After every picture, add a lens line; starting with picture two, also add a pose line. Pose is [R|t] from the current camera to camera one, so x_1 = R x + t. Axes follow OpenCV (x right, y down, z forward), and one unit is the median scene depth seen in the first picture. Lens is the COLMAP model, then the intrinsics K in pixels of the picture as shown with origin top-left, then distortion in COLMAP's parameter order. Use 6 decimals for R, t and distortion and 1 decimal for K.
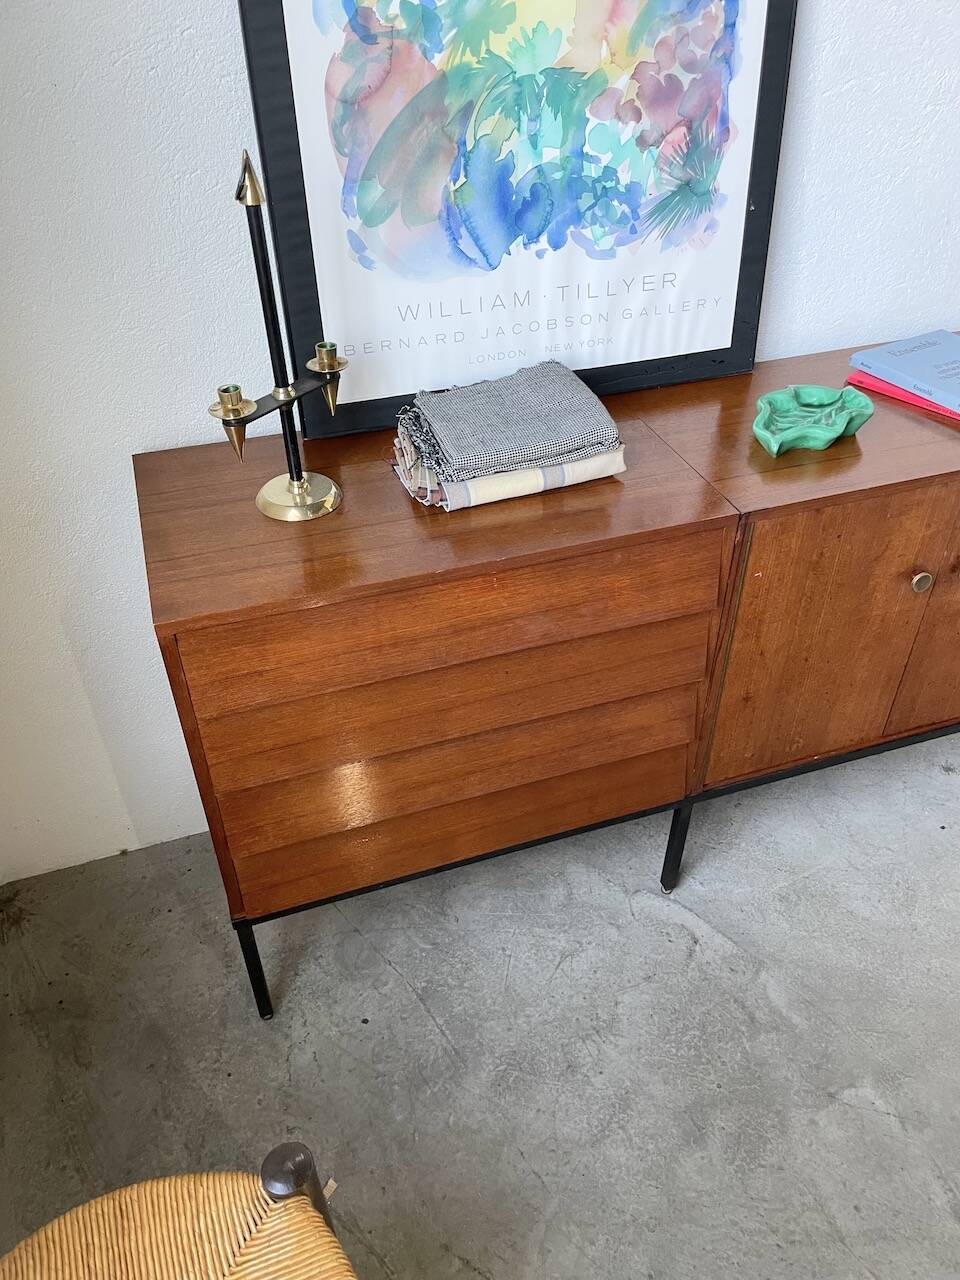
lens RADIAL K [[976.0, 0, 490.3], [0, 976.0, 643.4], [0, 0, 1]] dist [0.079930, -0.108101]
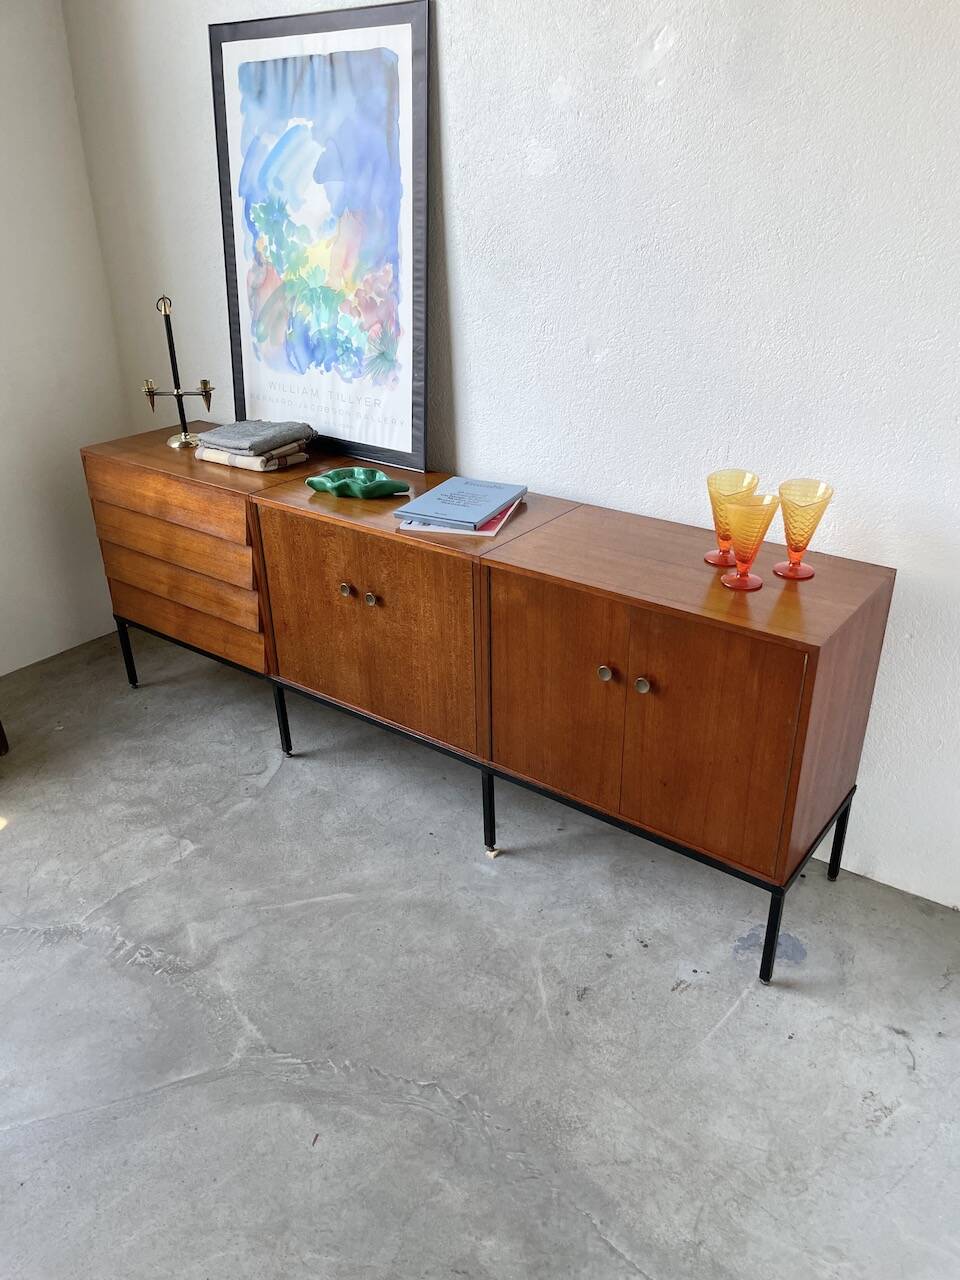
lens RADIAL K [[937.4, 0, 512.5], [0, 937.4, 636.7], [0, 0, 1]] dist [0.072315, -0.089355]
pose [[0.577910, 0.361076, -0.731877, 1.883079], [-0.499893, 0.865486, 0.032263, -0.195145], [0.645079, 0.347215, 0.680672, 0.151837]]
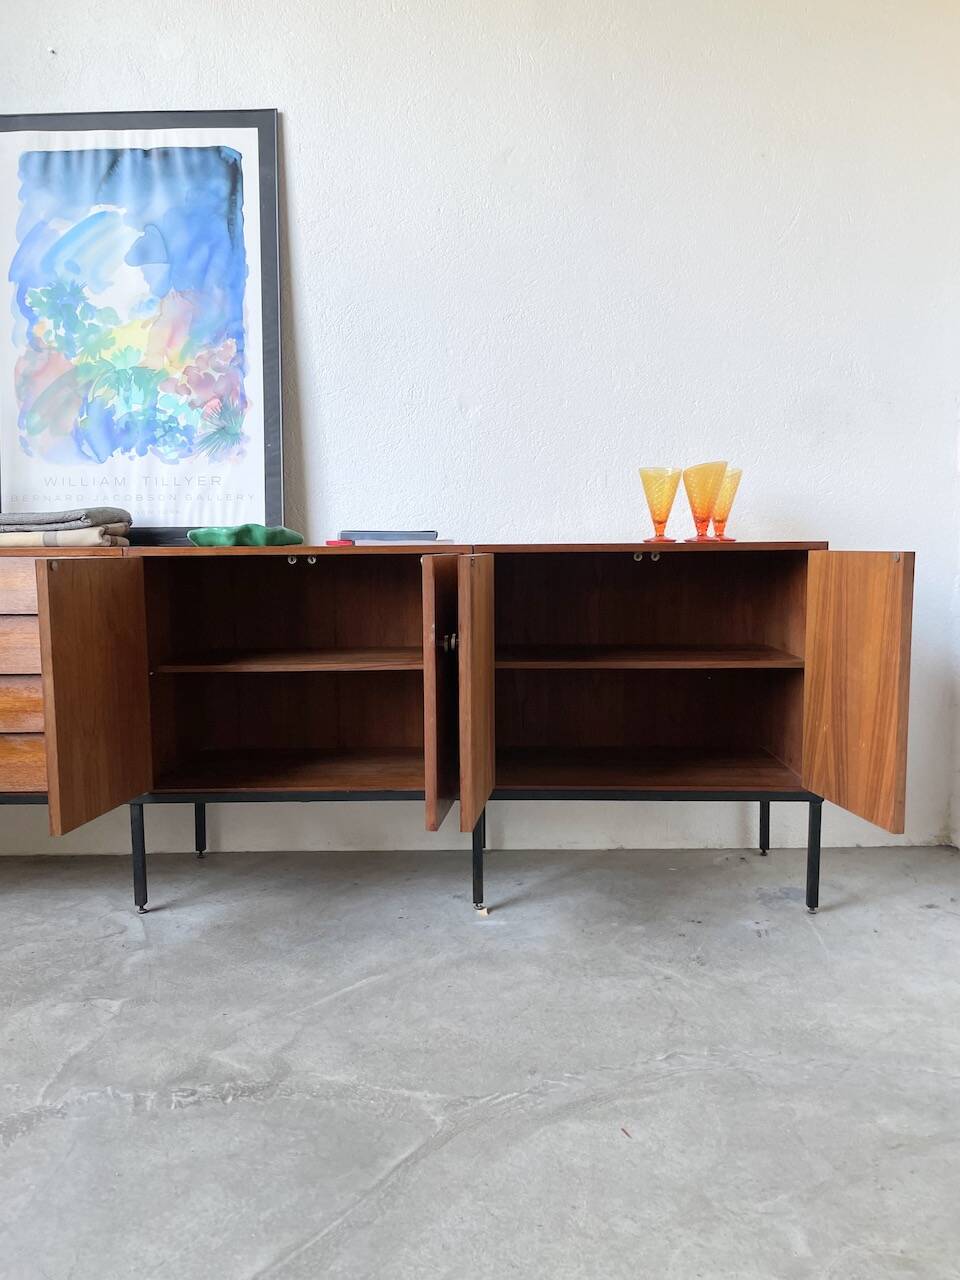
lens RADIAL K [[951.0, 0, 479.2], [0, 951.0, 645.2], [0, 0, 1]] dist [0.081707, -0.102071]
pose [[0.936680, 0.026366, -0.349191, 1.265122], [-0.208075, 0.843949, -0.494424, 0.616117], [0.281664, 0.535775, 0.795997, -0.006835]]
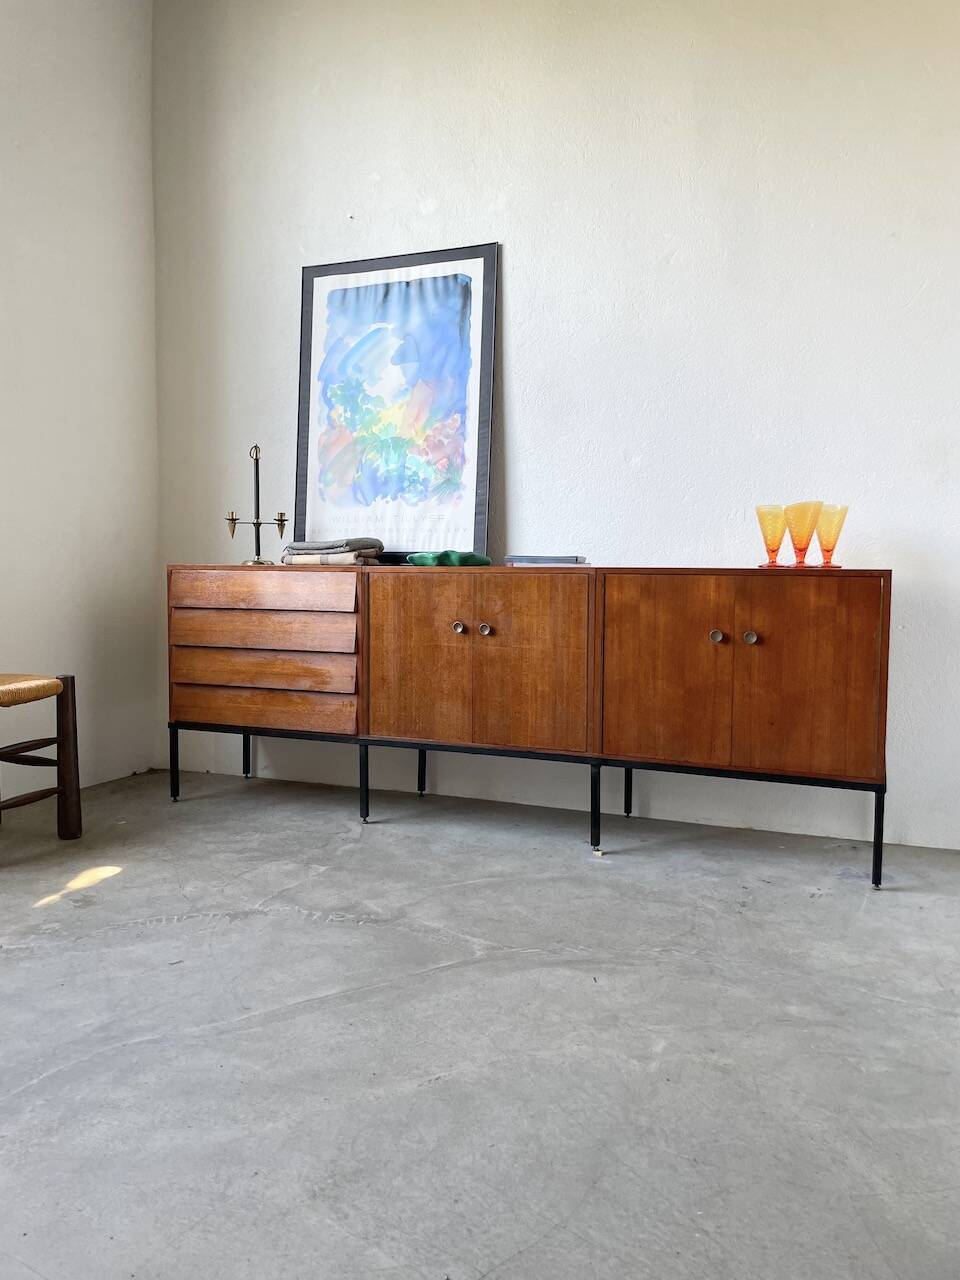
lens RADIAL K [[924.2, 0, 483.8], [0, 924.2, 634.4], [0, 0, 1]] dist [0.091244, -0.117820]
pose [[0.752163, 0.051861, -0.656933, 1.797571], [-0.411033, 0.816126, -0.406189, 0.722707], [0.515075, 0.575542, 0.635176, -0.148667]]
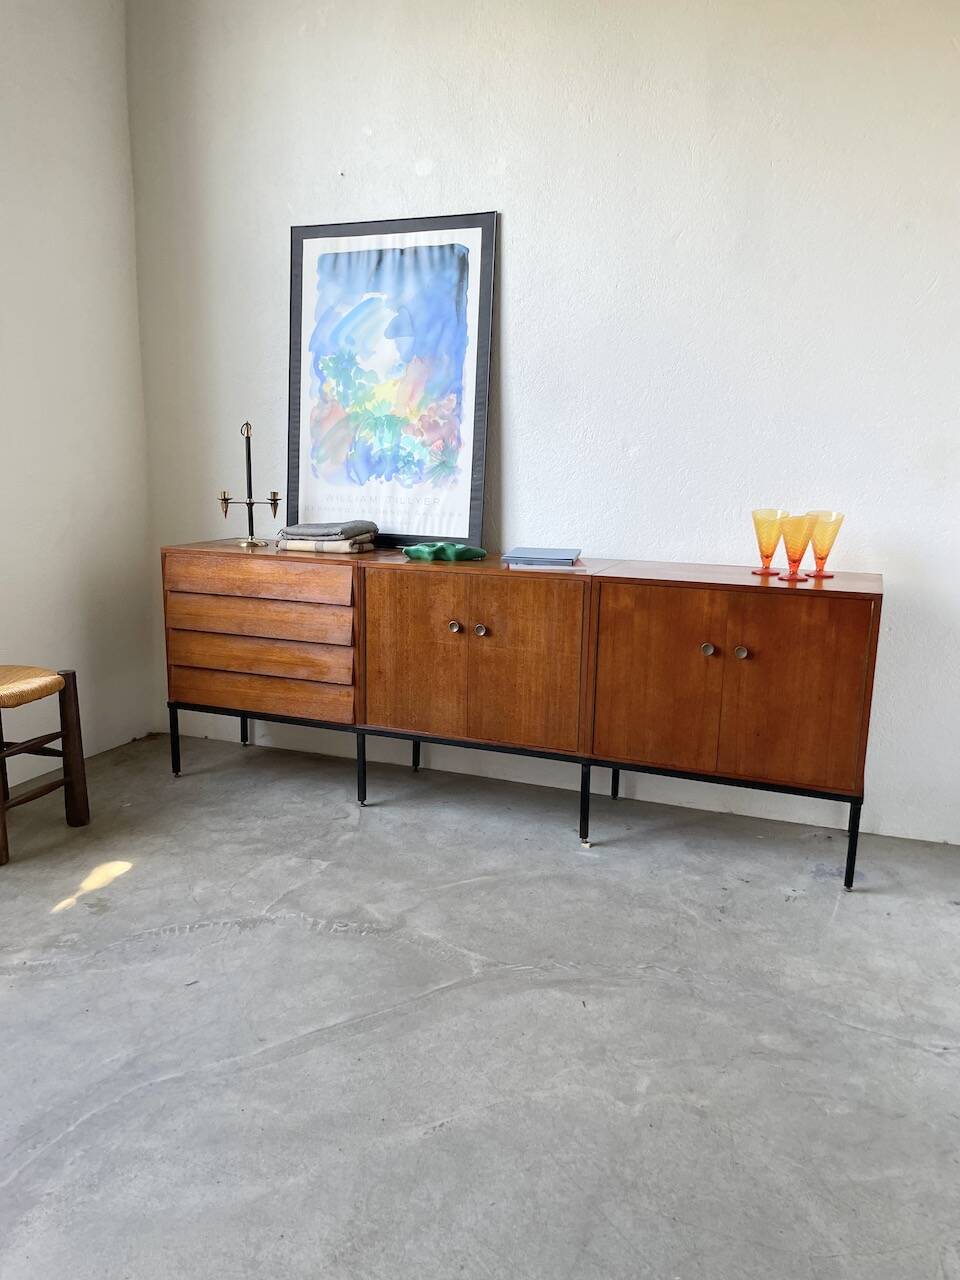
lens RADIAL K [[923.1, 0, 482.5], [0, 923.1, 649.2], [0, 0, 1]] dist [0.085523, -0.107334]
pose [[0.760813, 0.144608, -0.632655, 1.776730], [-0.413641, 0.859232, -0.301035, 0.549921], [0.500065, 0.490723, 0.713530, -0.301545]]
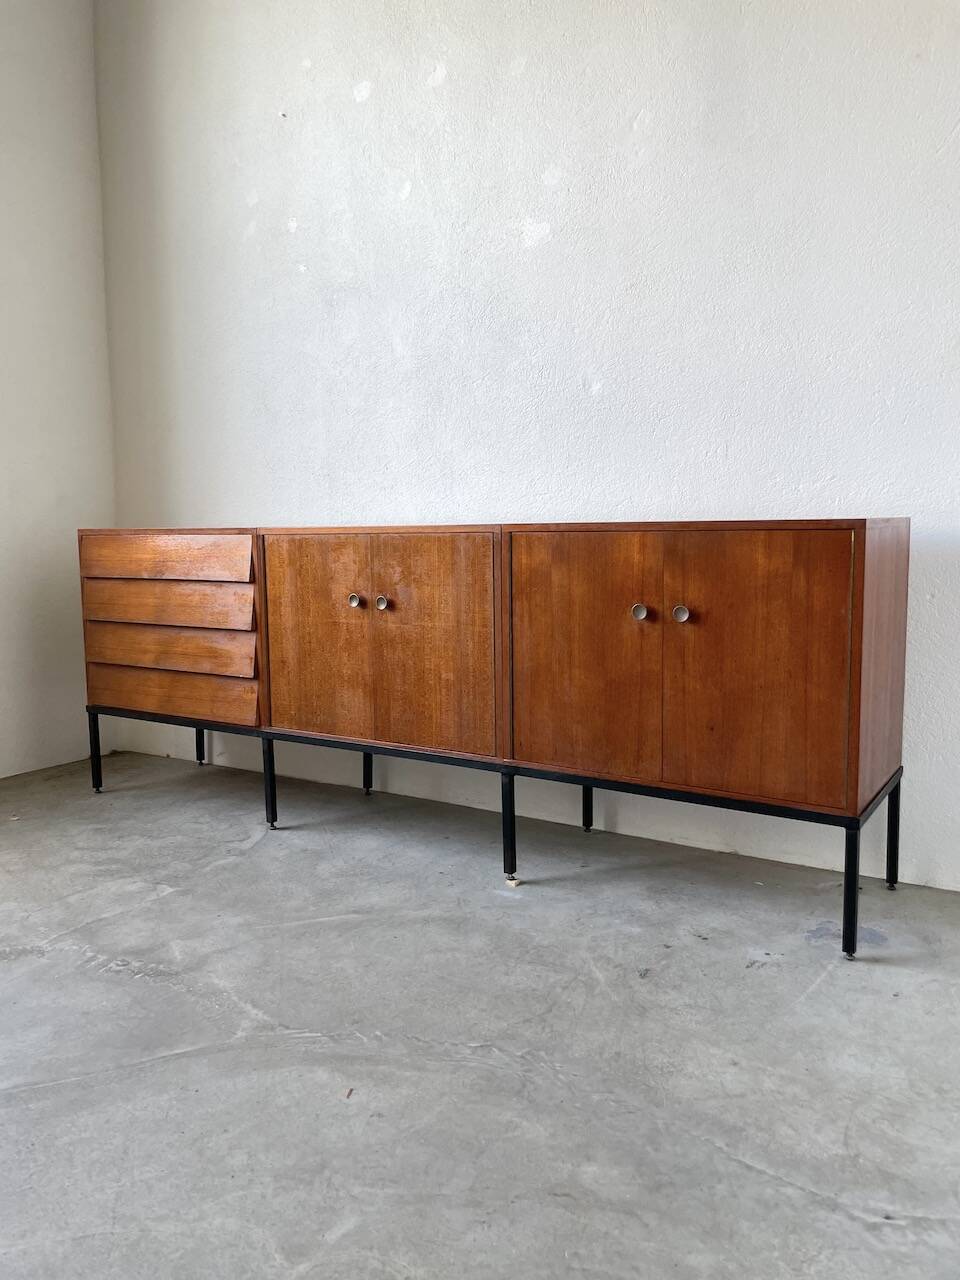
lens RADIAL K [[935.7, 0, 485.5], [0, 935.7, 628.3], [0, 0, 1]] dist [0.078157, -0.098413]
pose [[0.623467, 0.075811, -0.778166, 1.882375], [-0.471102, 0.830748, -0.296514, 0.351592], [0.623981, 0.551462, 0.553658, 0.328639]]
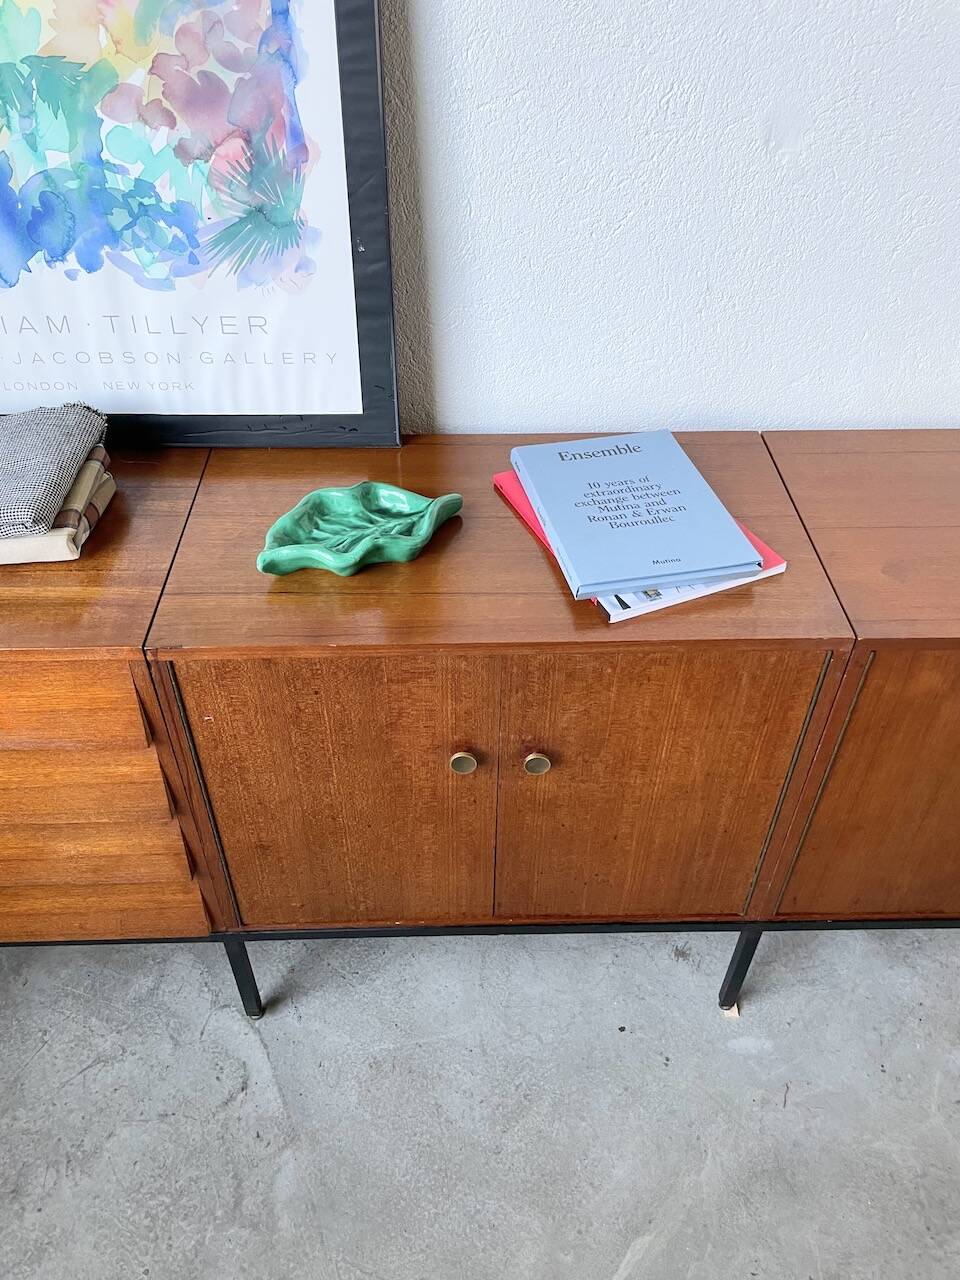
lens RADIAL K [[973.8, 0, 484.4], [0, 973.8, 627.5], [0, 0, 1]] dist [0.078838, -0.112681]
pose [[0.953640, 0.205228, -0.220119, 0.637546], [-0.192879, 0.978241, 0.076437, -0.242847], [0.231017, -0.030437, 0.972474, 0.276504]]
